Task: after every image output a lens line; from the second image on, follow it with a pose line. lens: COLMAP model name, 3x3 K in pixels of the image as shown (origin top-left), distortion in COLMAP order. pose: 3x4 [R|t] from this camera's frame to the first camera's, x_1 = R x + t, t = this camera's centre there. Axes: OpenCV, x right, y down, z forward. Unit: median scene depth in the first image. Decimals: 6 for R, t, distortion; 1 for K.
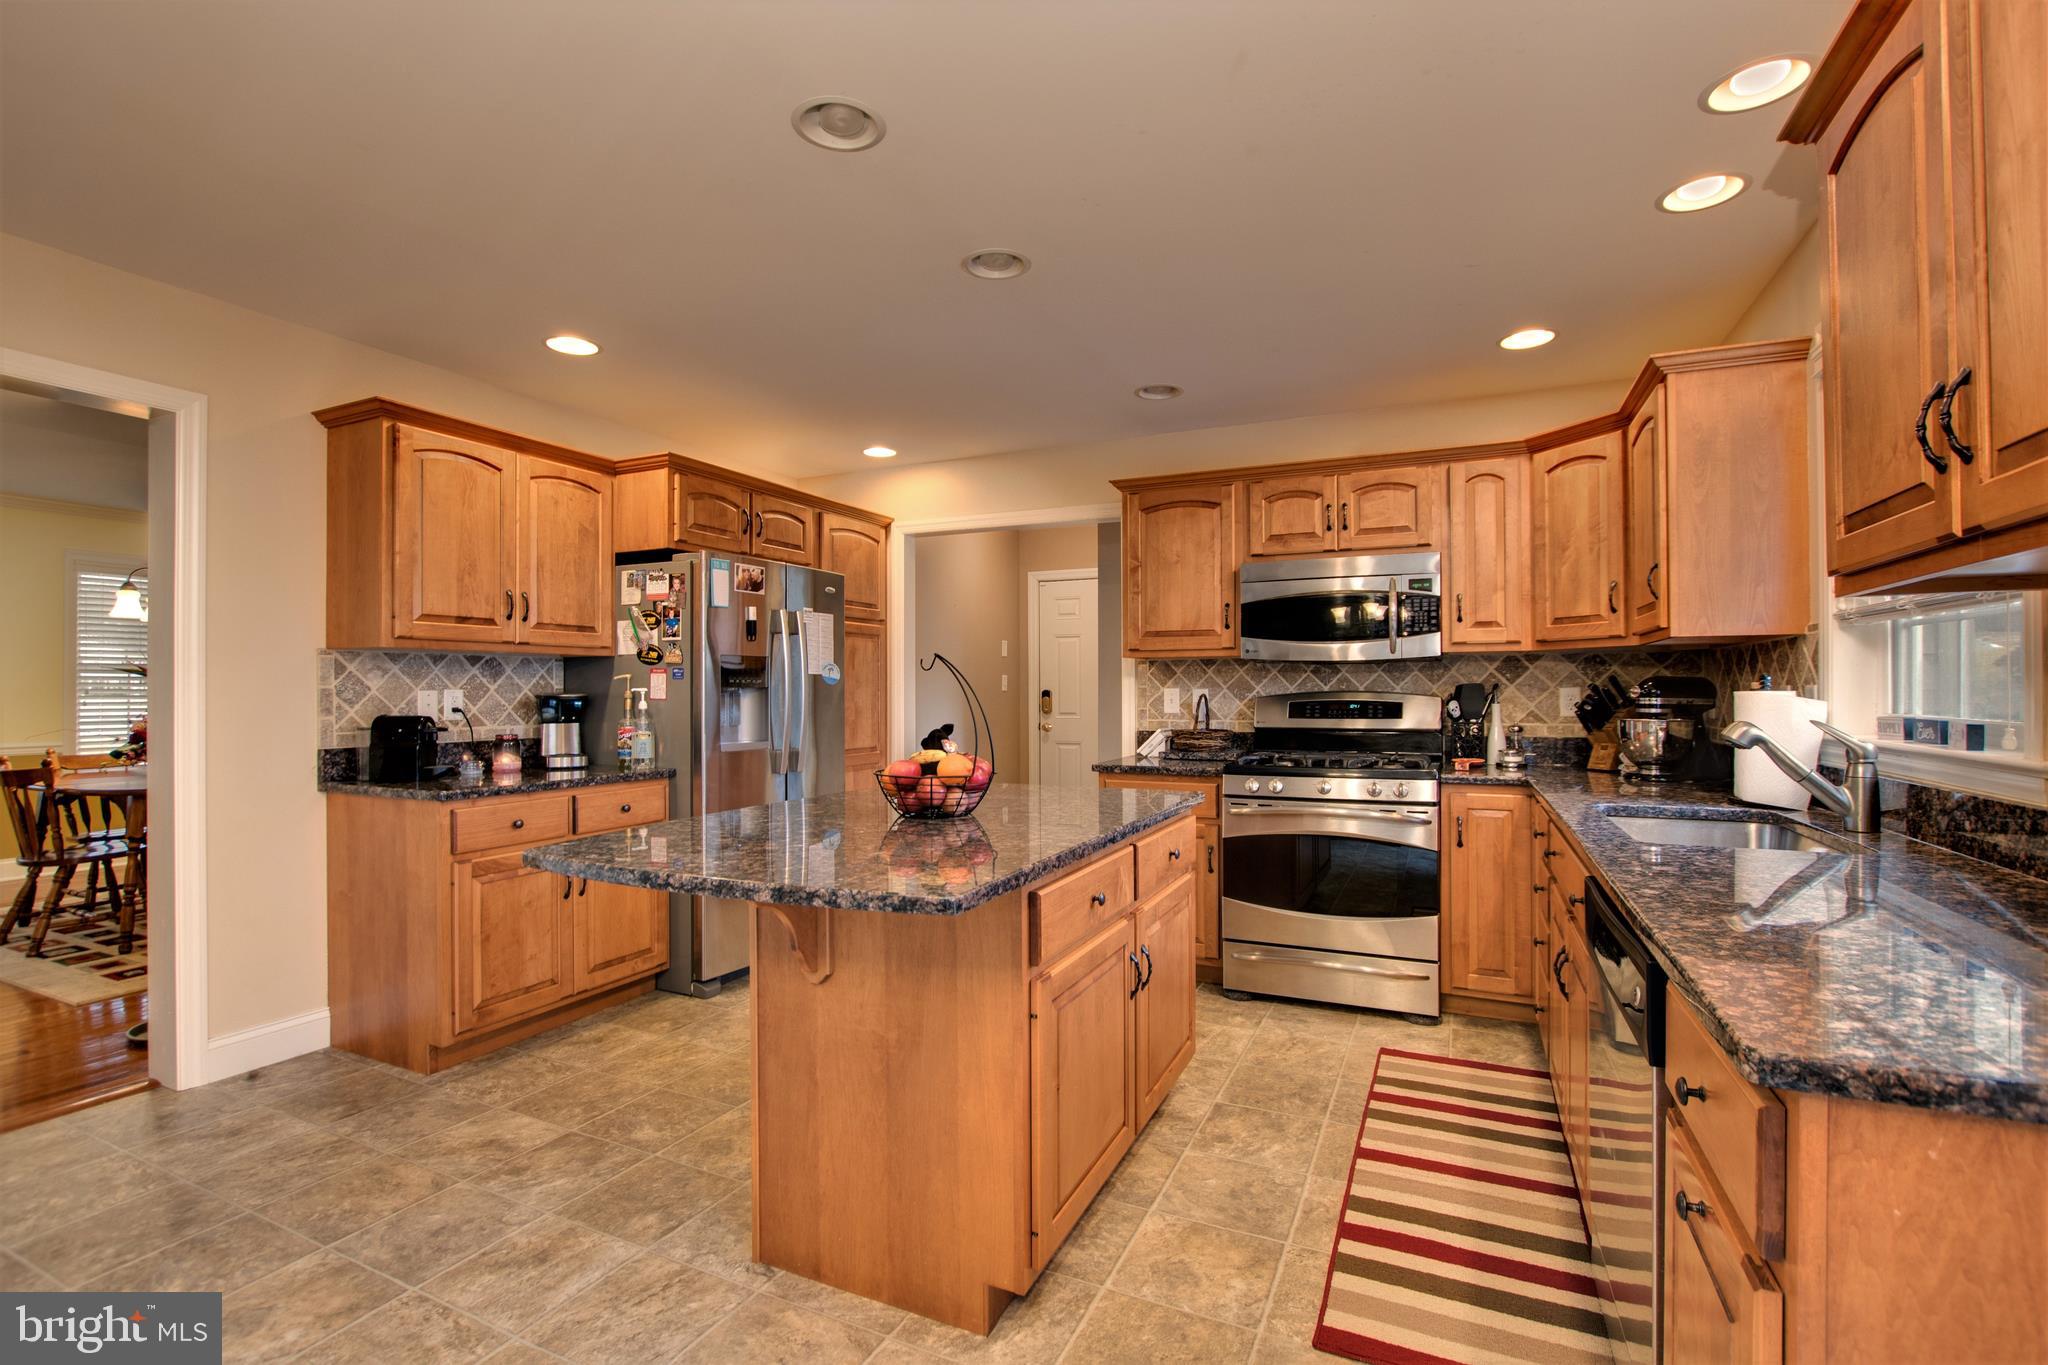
lens RADIAL K [[958.4, 0, 1021.9], [0, 958.4, 687.6], [0, 0, 1]] dist [-0.007558, -0.000520]
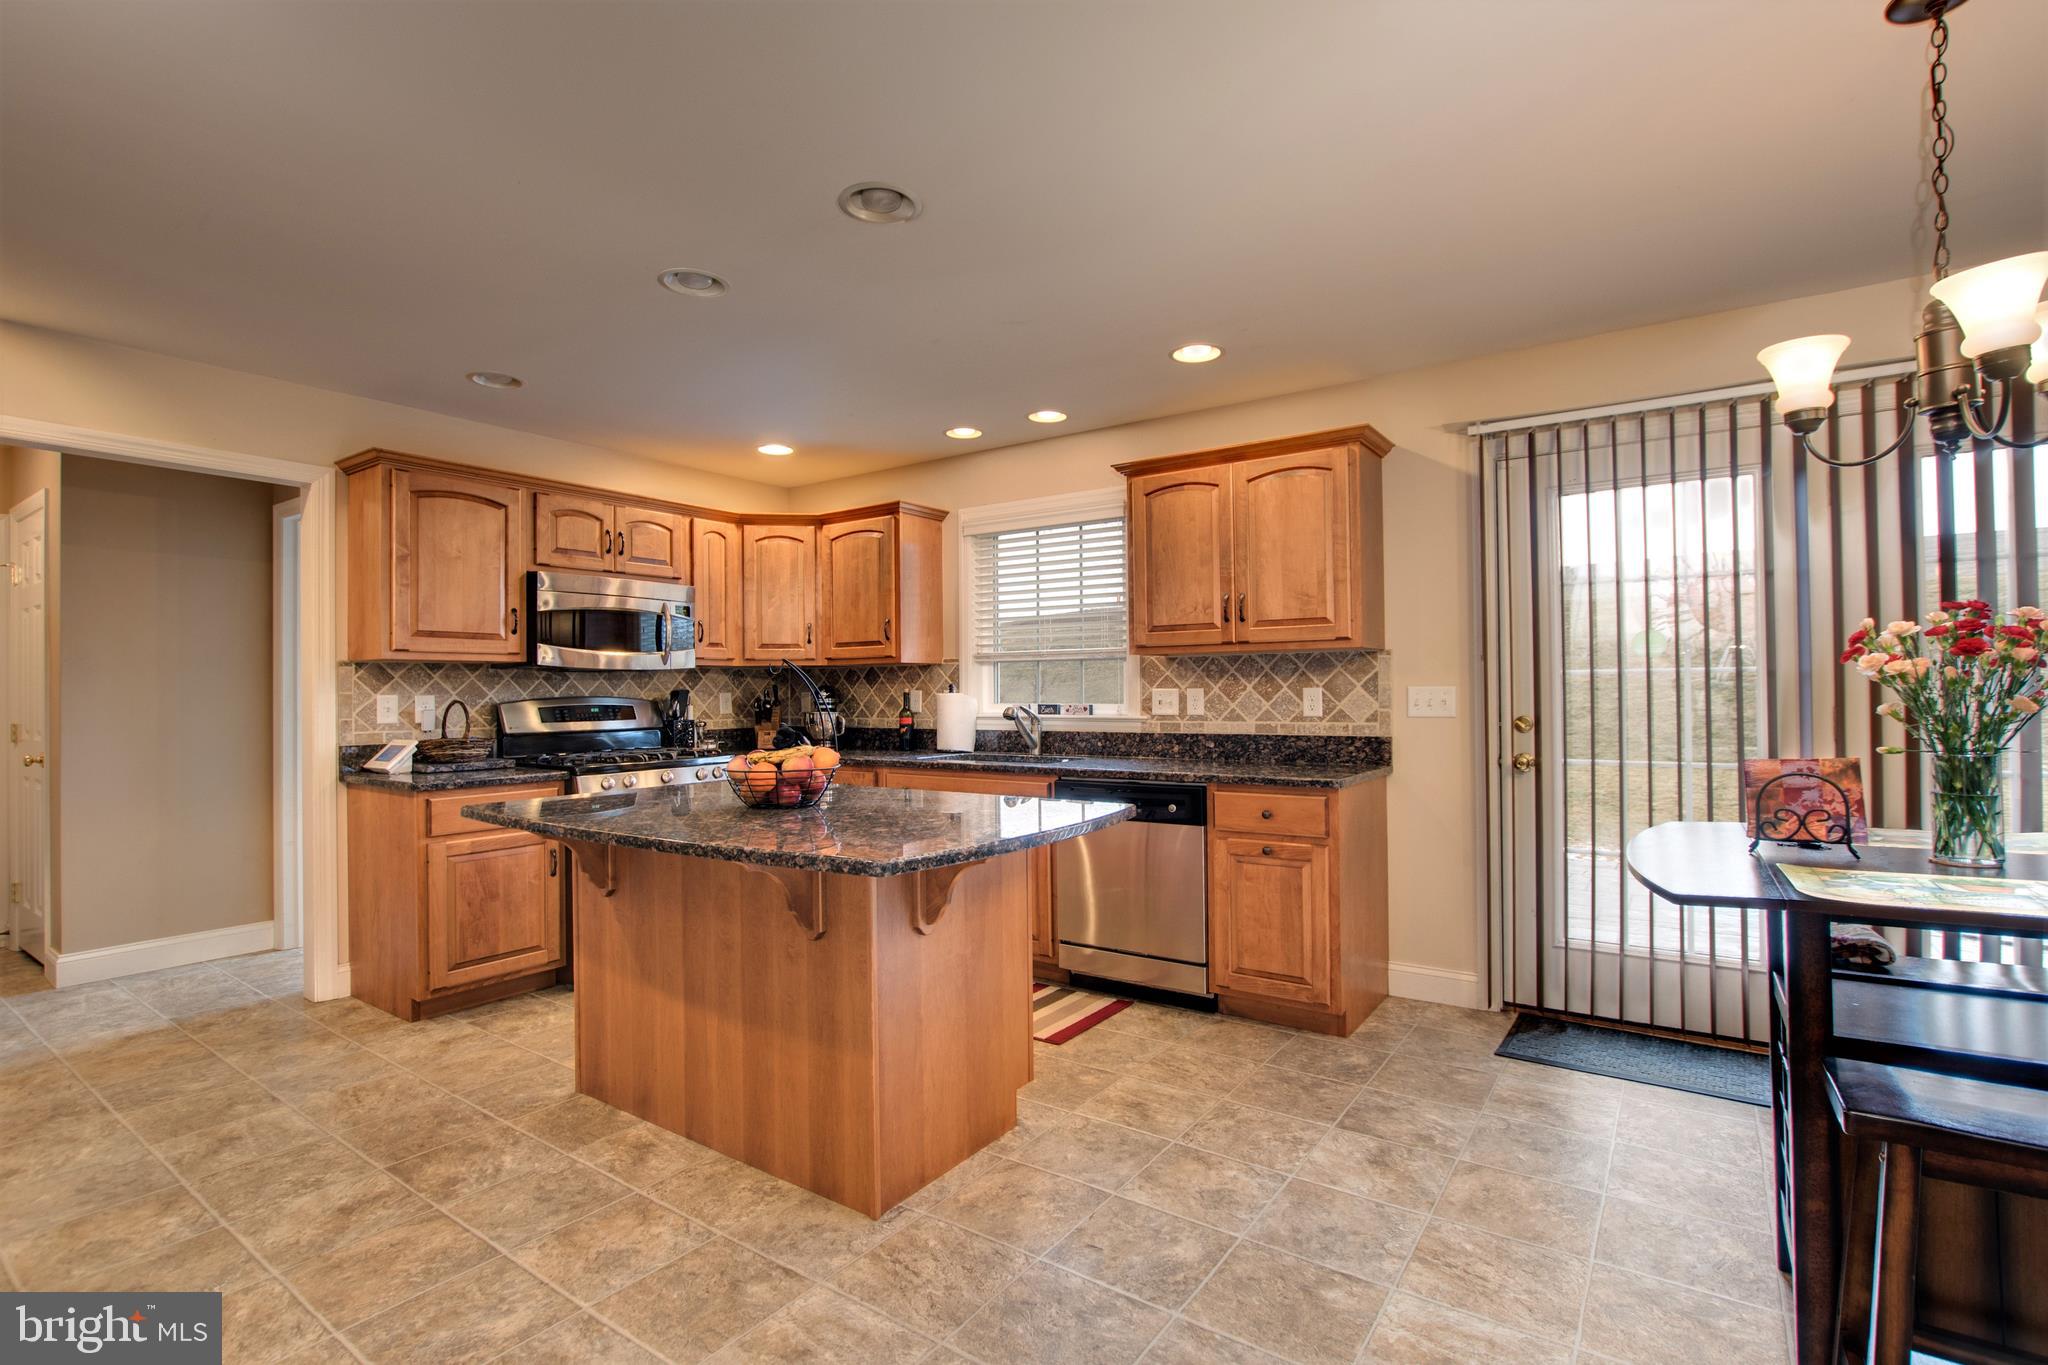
lens RADIAL K [[958.4, 0, 1007.4], [0, 958.4, 679.2], [0, 0, 1]] dist [-0.007558, -0.000520]
pose [[0.167584, 0.013776, 0.985762, -0.698134], [0.007605, 0.999855, -0.015266, 0.004261], [-0.985828, 0.010055, 0.167455, 0.350692]]
